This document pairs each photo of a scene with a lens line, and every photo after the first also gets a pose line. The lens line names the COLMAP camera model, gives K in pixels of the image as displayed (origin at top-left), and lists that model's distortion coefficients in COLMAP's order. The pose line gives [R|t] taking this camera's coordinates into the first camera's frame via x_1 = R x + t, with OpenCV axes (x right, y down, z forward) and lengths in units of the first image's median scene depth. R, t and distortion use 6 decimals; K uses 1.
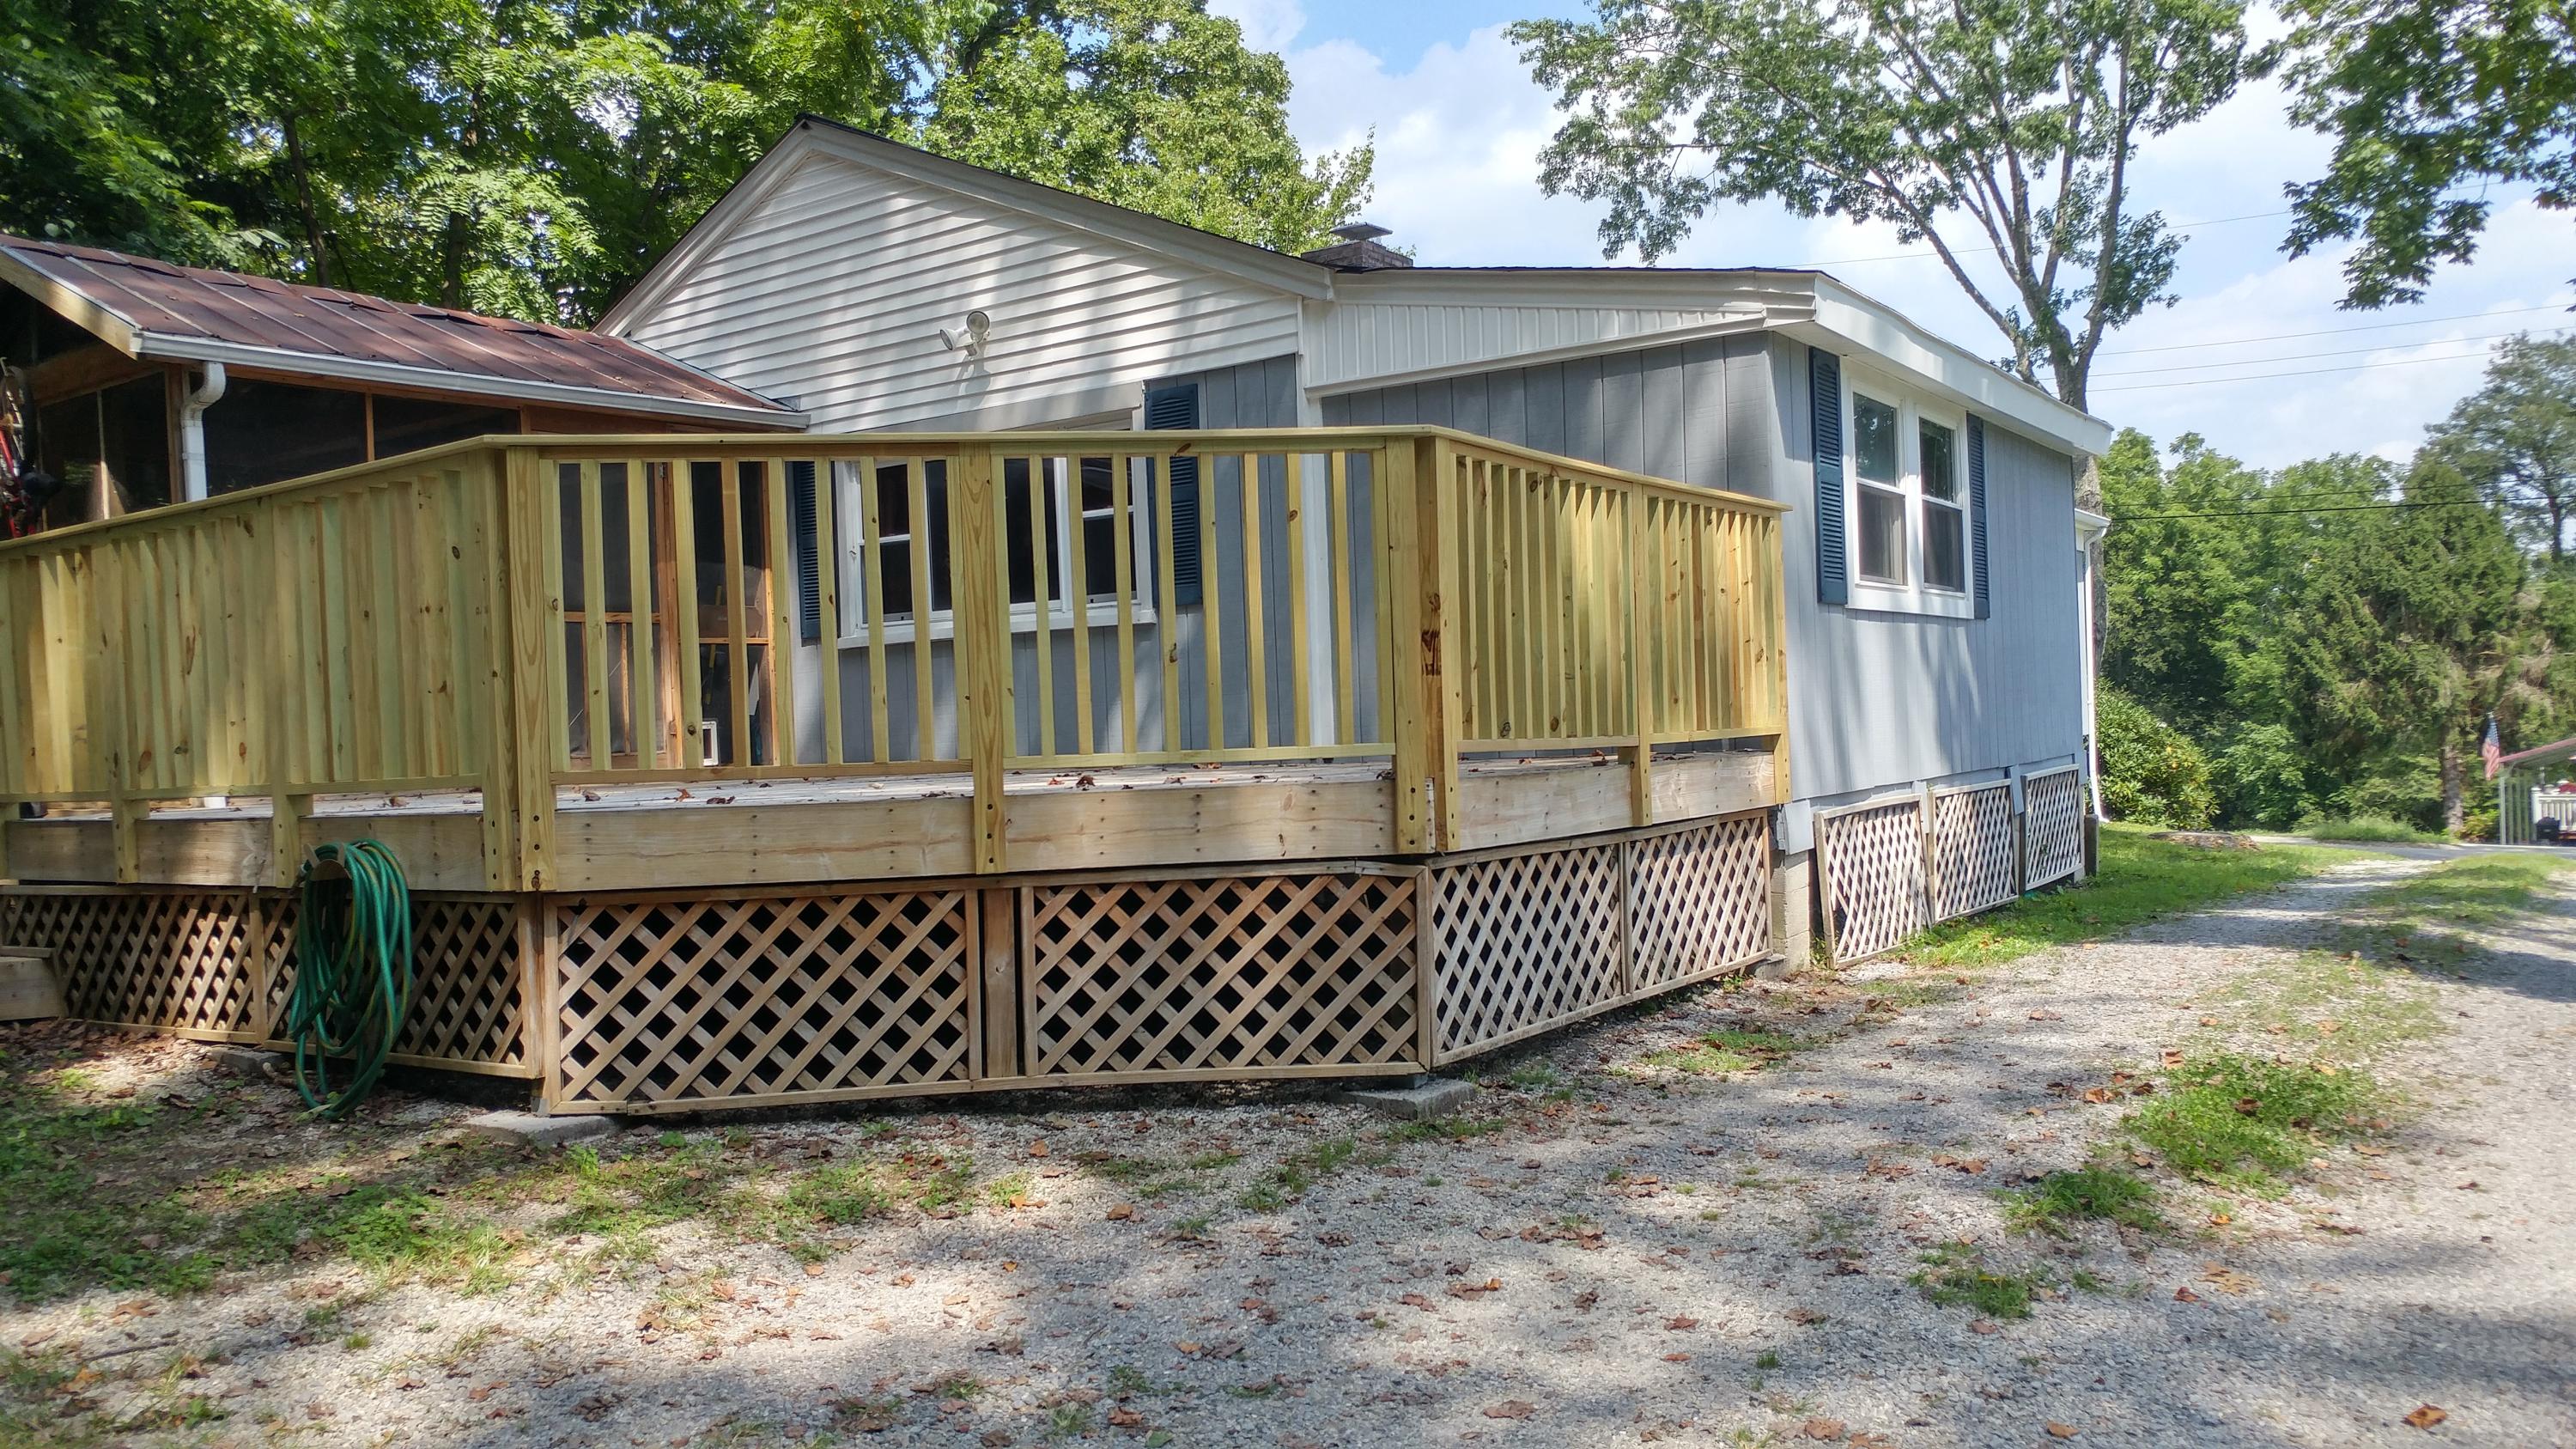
lens RADIAL K [[1949.2, 0, 1288.0], [0, 1949.2, 724.5], [0, 0, 1]] dist [0.048737, -0.003369]
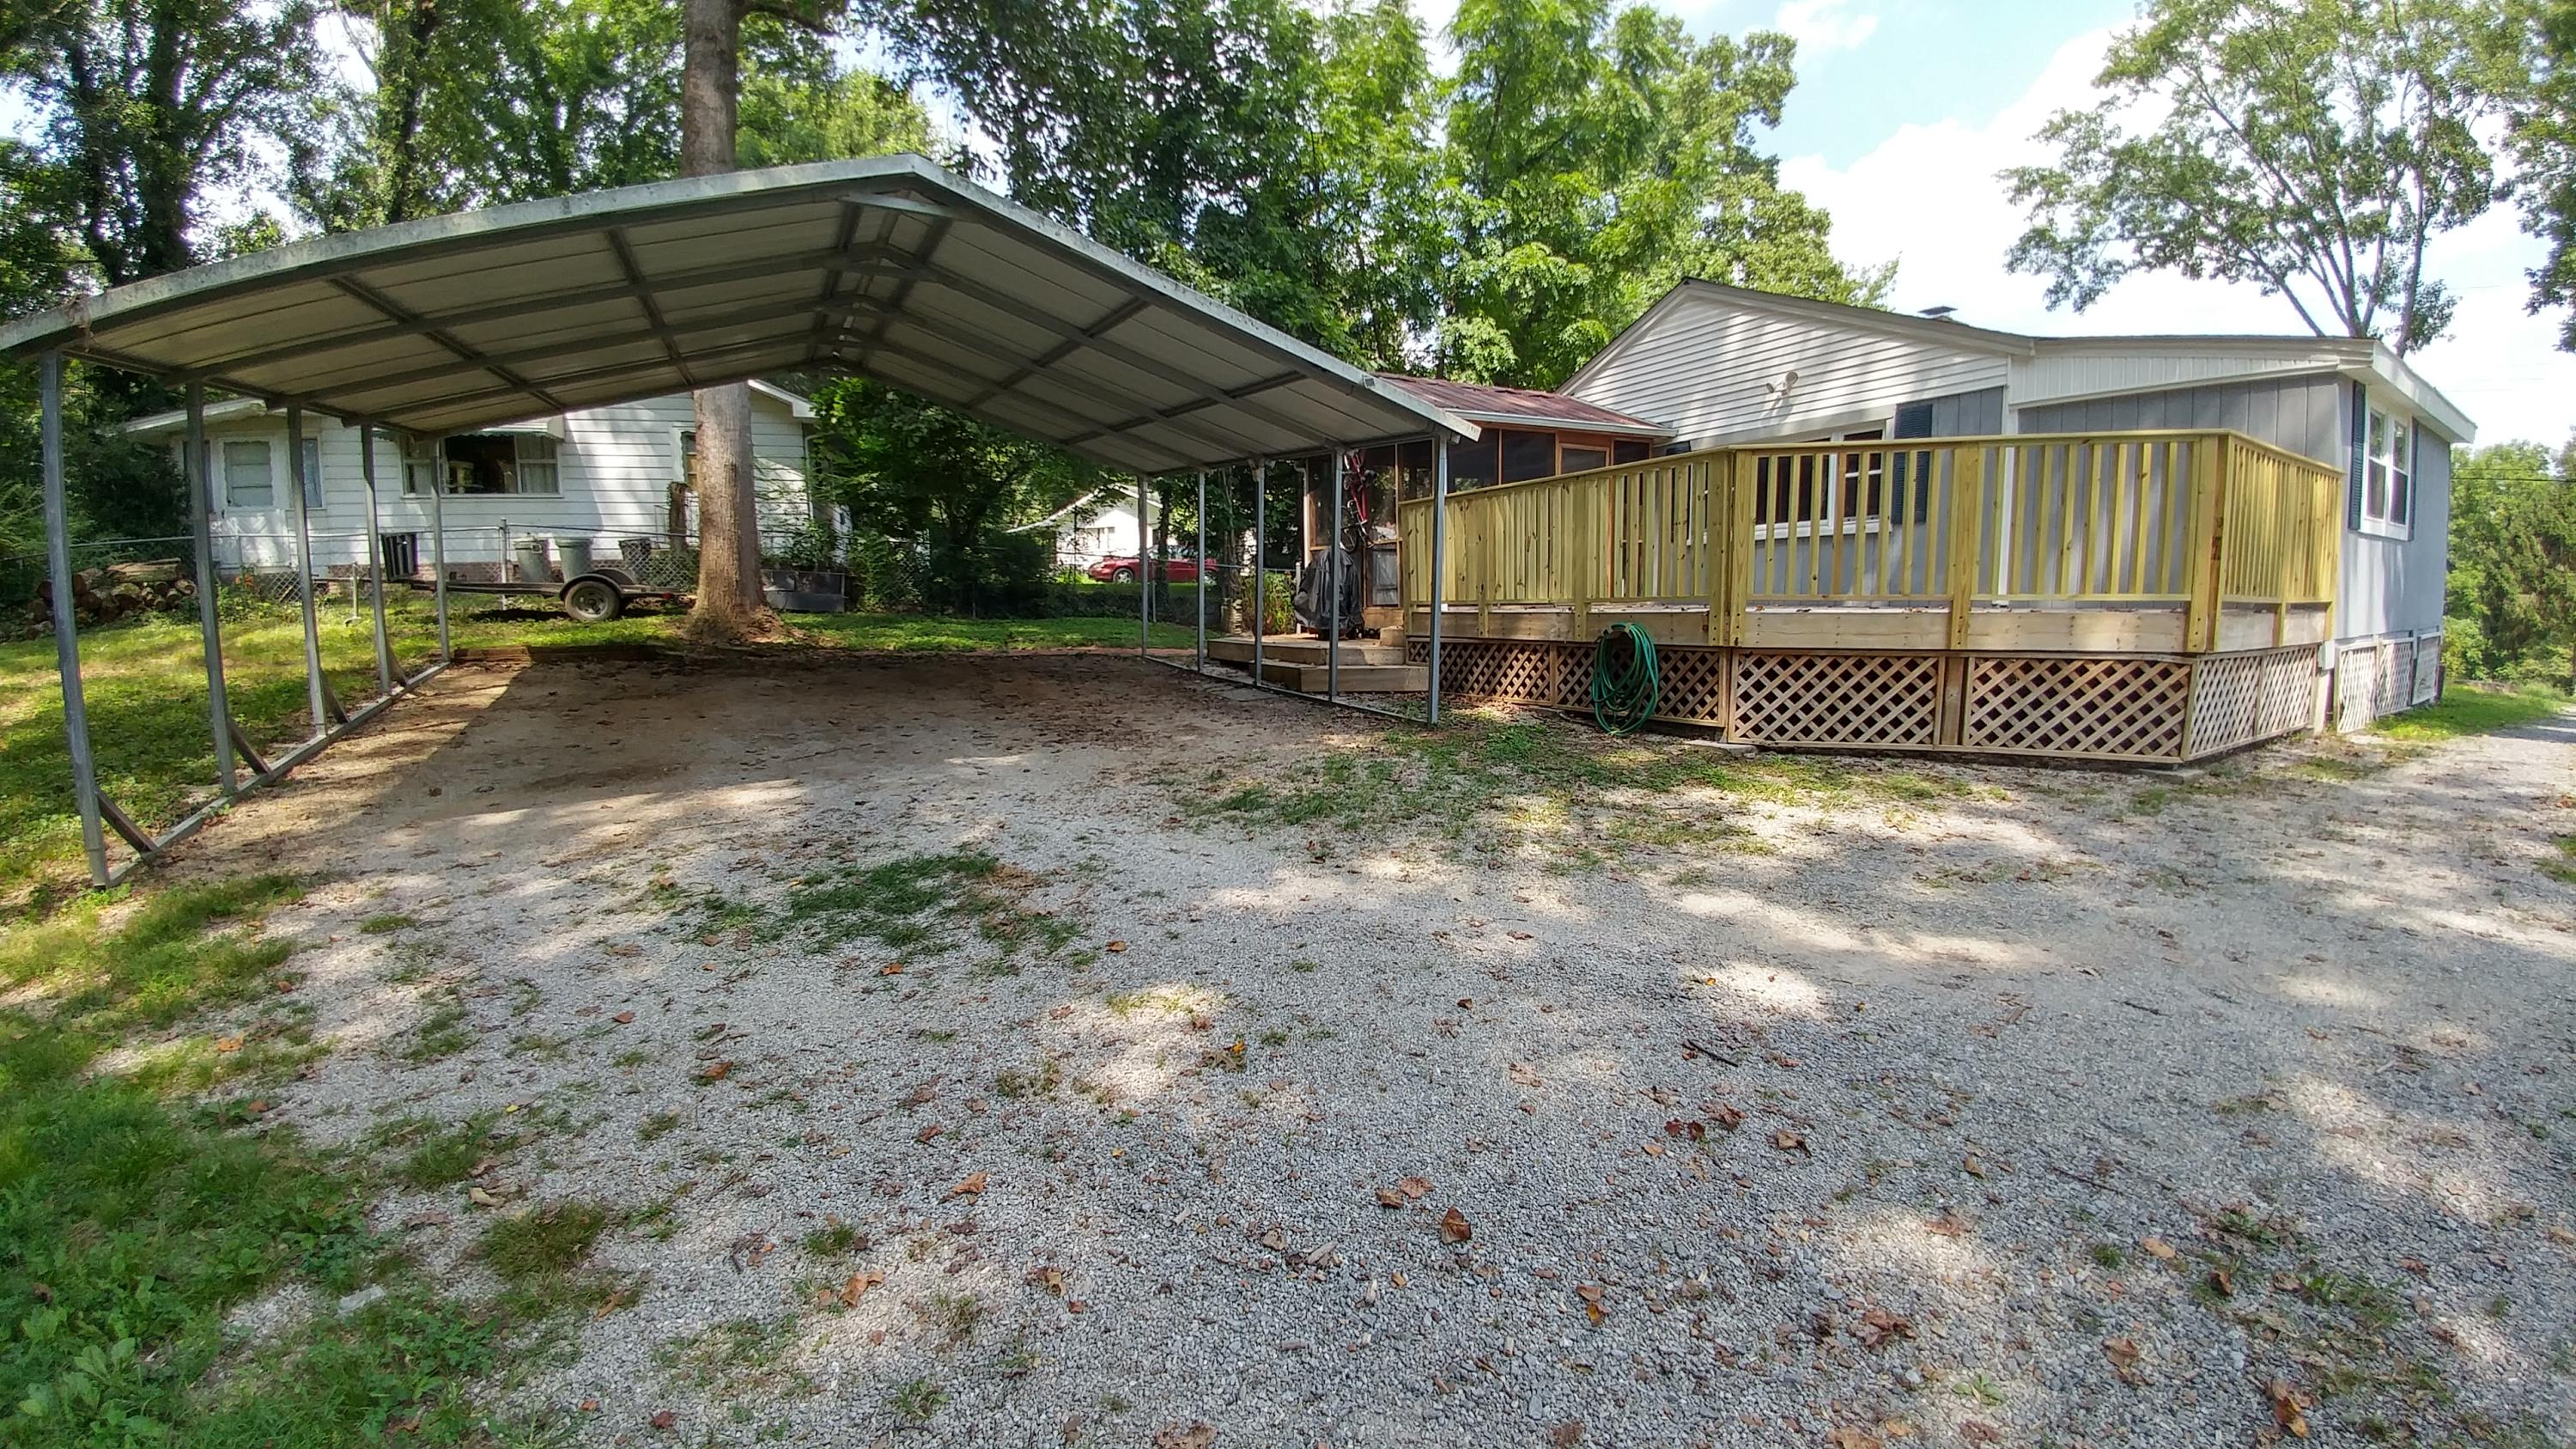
lens RADIAL K [[986.9, 0, 1288.0], [0, 986.9, 724.5], [0, 0, 1]] dist [-0.029233, -0.013043]
pose [[0.902015, 0.082173, -0.423811, -0.250692], [-0.022266, 0.989266, 0.144419, 0.014726], [0.431129, -0.120832, 0.894163, -0.183921]]
